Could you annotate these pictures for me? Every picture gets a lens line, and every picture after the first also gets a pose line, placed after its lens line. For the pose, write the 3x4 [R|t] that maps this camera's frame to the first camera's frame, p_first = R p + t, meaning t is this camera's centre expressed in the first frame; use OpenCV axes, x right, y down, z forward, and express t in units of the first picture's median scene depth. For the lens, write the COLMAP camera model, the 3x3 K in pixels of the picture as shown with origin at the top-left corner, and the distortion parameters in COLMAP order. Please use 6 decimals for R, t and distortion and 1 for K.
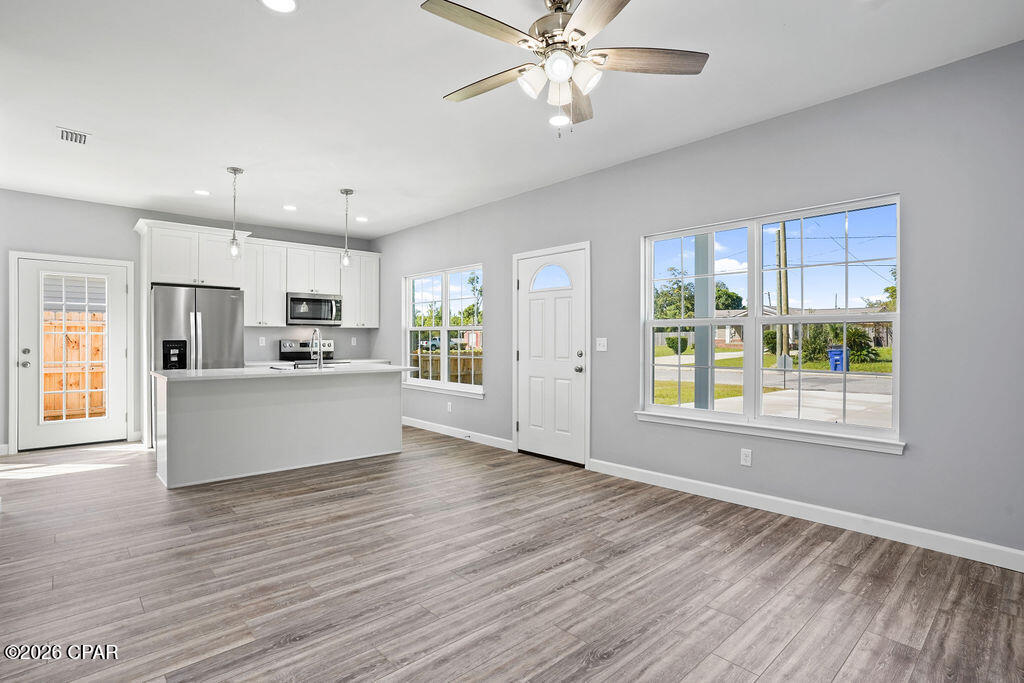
lens RADIAL K [[505.1, 0, 508.3], [0, 505.1, 339.8], [0, 0, 1]] dist [-0.053622, 0.026616]
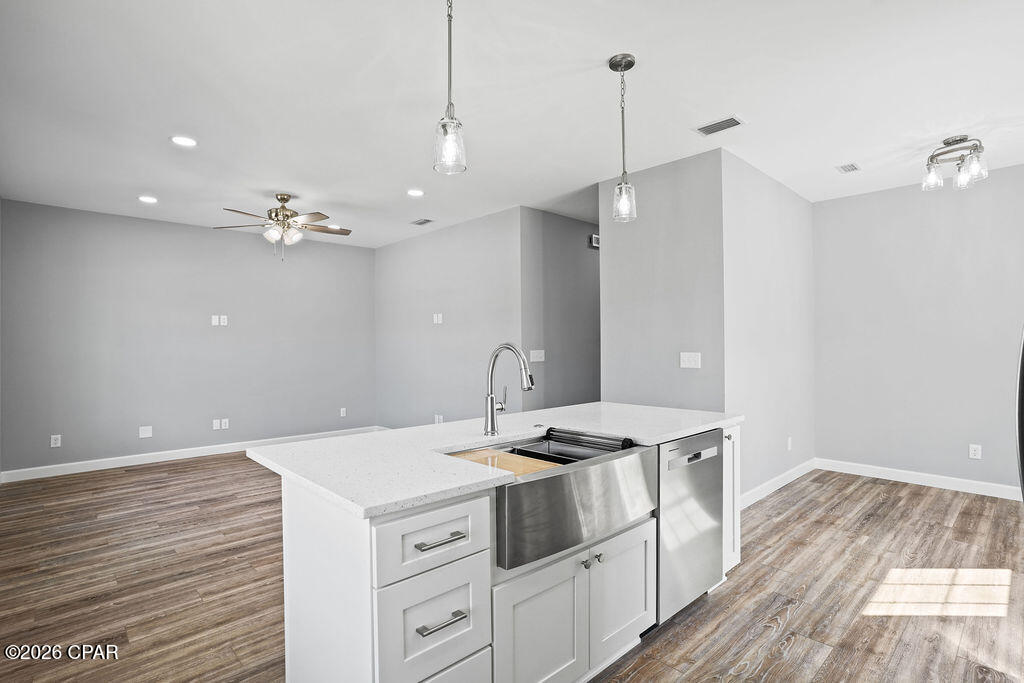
lens RADIAL K [[505.1, 0, 506.1], [0, 505.1, 338.8], [0, 0, 1]] dist [-0.053622, 0.026616]
pose [[-0.999965, 0.004980, -0.006651, -0.439548], [0.005054, 0.999924, -0.011266, -0.025094], [0.006594, -0.011299, -0.999914, 1.651257]]
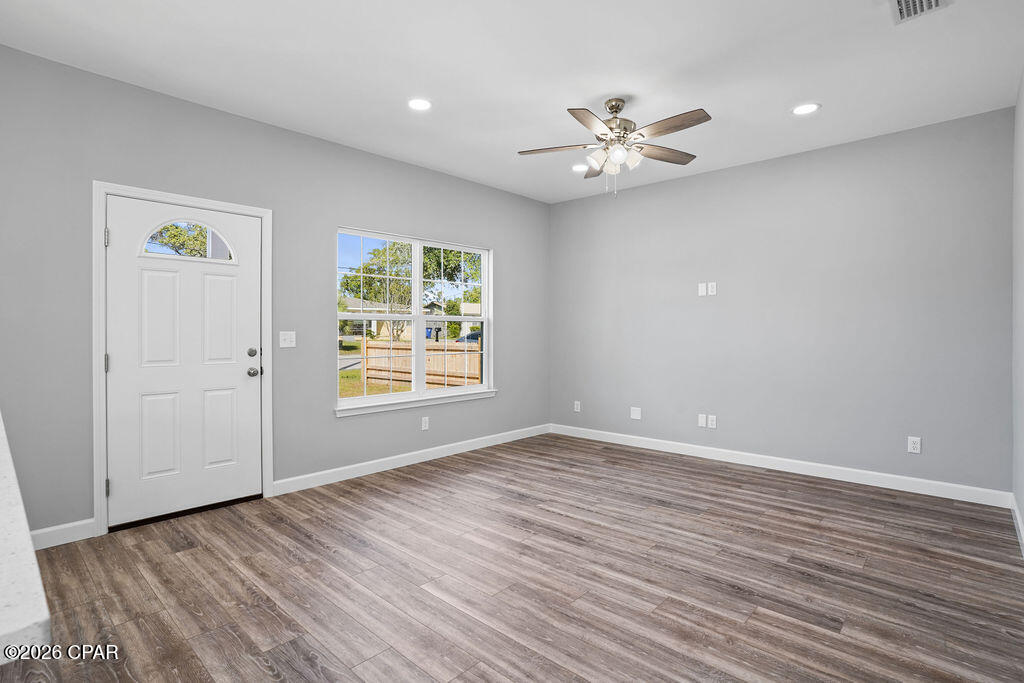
lens RADIAL K [[505.1, 0, 507.8], [0, 505.1, 335.9], [0, 0, 1]] dist [-0.053622, 0.026616]
pose [[-0.082608, -0.009765, 0.996534, -0.718239], [0.001052, 0.999951, 0.009885, -0.004560], [-0.996582, 0.001865, -0.082594, 0.757754]]
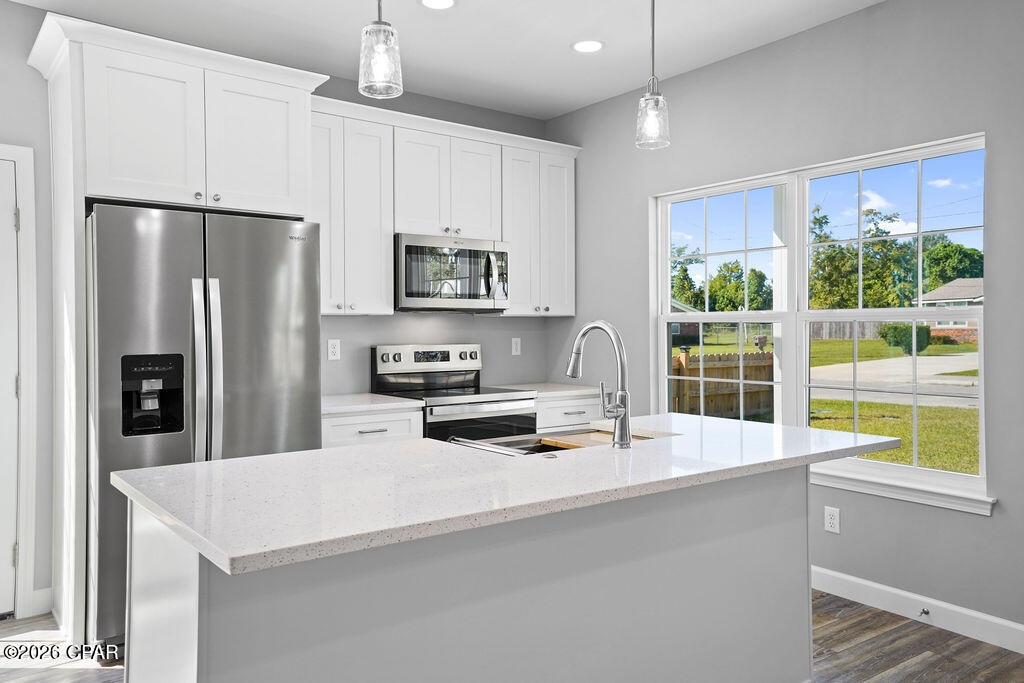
lens RADIAL K [[767.9, 0, 515.3], [0, 767.9, 328.7], [0, 0, 1]] dist [0.050881, 0.007940]
pose [[0.996893, -0.004944, -0.078615, -0.459104], [0.004860, 0.999987, -0.001256, -0.020496], [0.078621, 0.000870, 0.996904, 0.571099]]
